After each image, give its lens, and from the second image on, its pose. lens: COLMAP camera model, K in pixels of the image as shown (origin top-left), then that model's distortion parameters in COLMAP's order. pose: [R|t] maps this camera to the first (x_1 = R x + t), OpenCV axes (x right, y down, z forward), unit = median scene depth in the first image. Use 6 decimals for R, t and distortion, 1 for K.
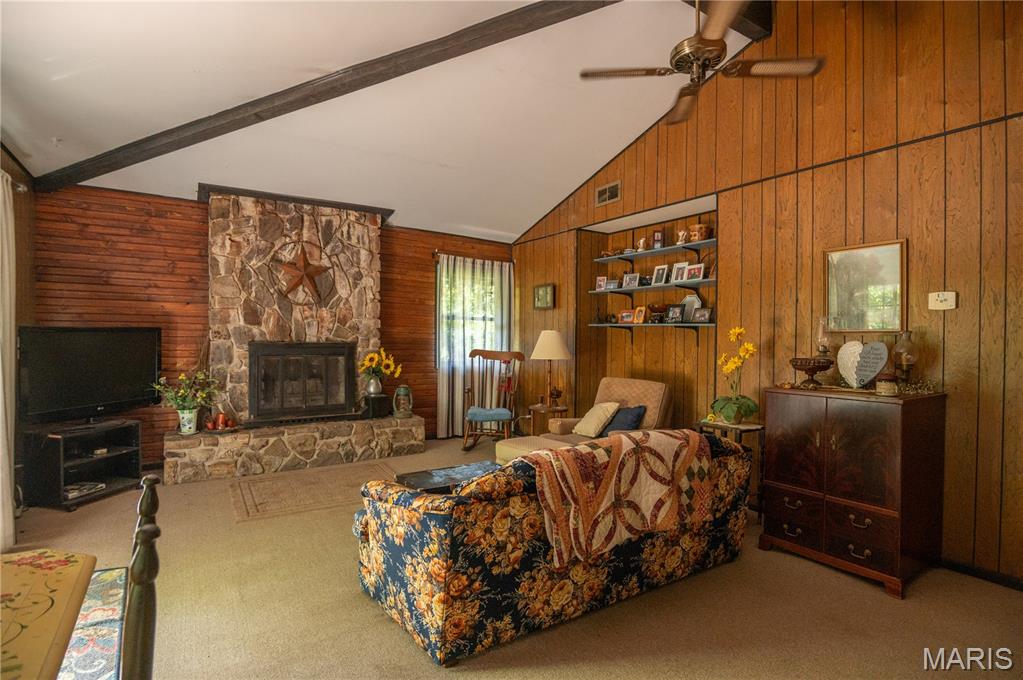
lens RADIAL K [[501.1, 0, 506.4], [0, 501.1, 340.7], [0, 0, 1]] dist [-0.019769, -0.000365]
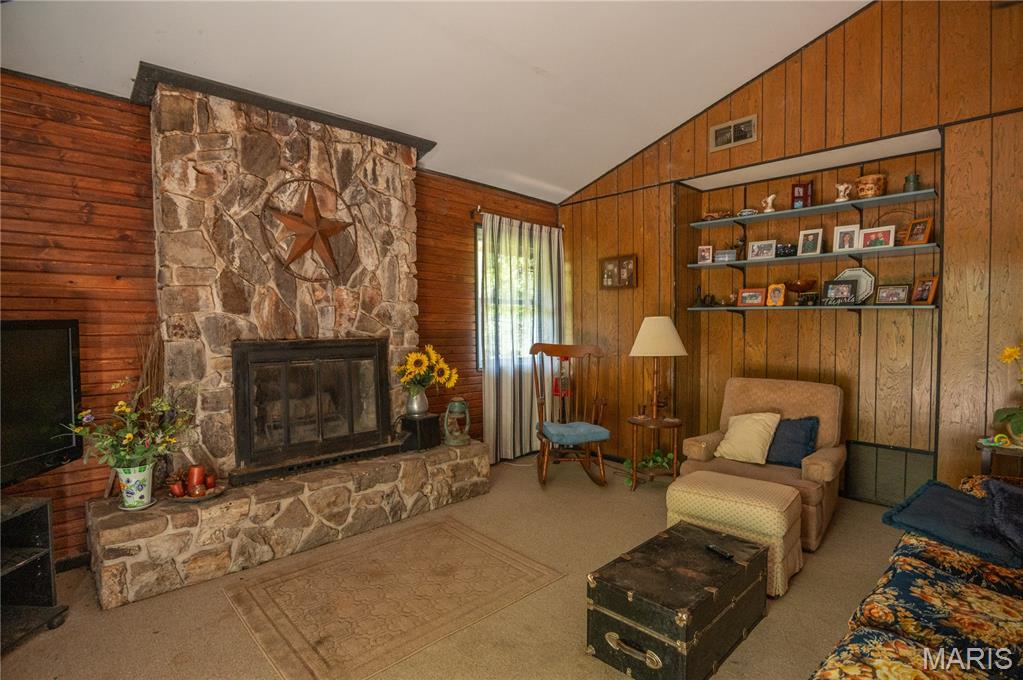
lens RADIAL K [[510.5, 0, 504.9], [0, 510.5, 341.1], [0, 0, 1]] dist [-0.021177, -0.000360]
pose [[0.982956, -0.020414, 0.182706, -0.298100], [0.015181, 0.999435, 0.029992, -0.011350], [-0.183215, -0.026707, 0.982710, 0.328841]]
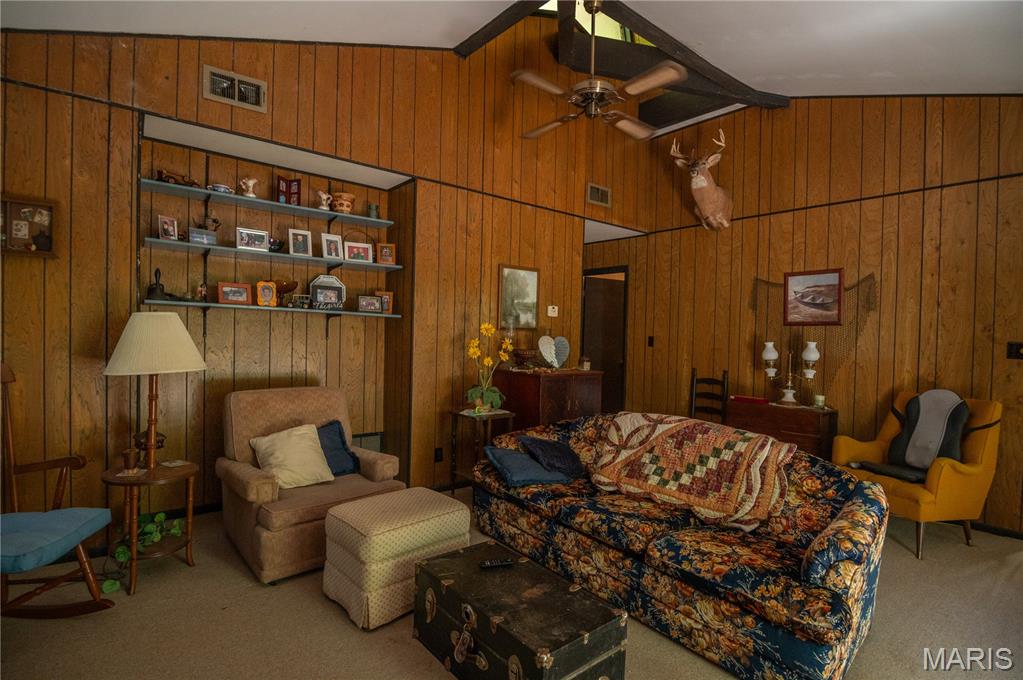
lens RADIAL K [[501.1, 0, 506.4], [0, 501.1, 340.7], [0, 0, 1]] dist [-0.019769, -0.000365]
pose [[-0.096090, -0.031572, 0.994872, -0.465509], [-0.023632, 0.999287, 0.029429, -0.016177], [-0.995092, -0.020683, -0.096767, 0.777922]]
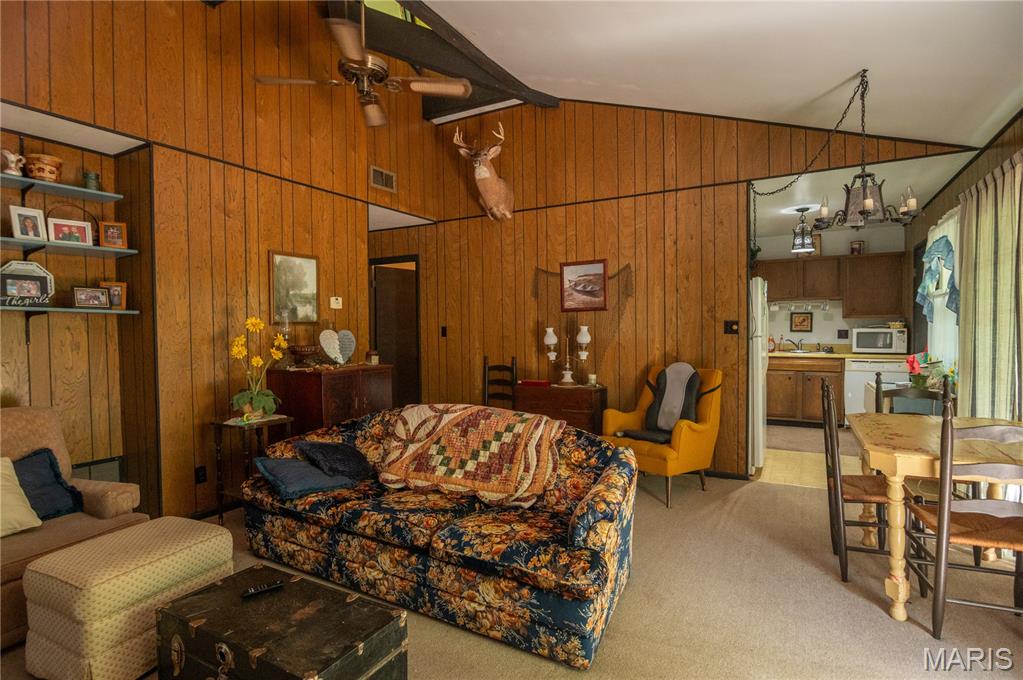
lens RADIAL K [[520.5, 0, 505.7], [0, 520.5, 340.3], [0, 0, 1]] dist [-0.020187, 0.000015]
pose [[-0.456752, -0.030601, 0.889067, -0.468806], [0.007271, 0.999246, 0.038128, -0.013194], [-0.889564, 0.023879, -0.456186, 0.749782]]
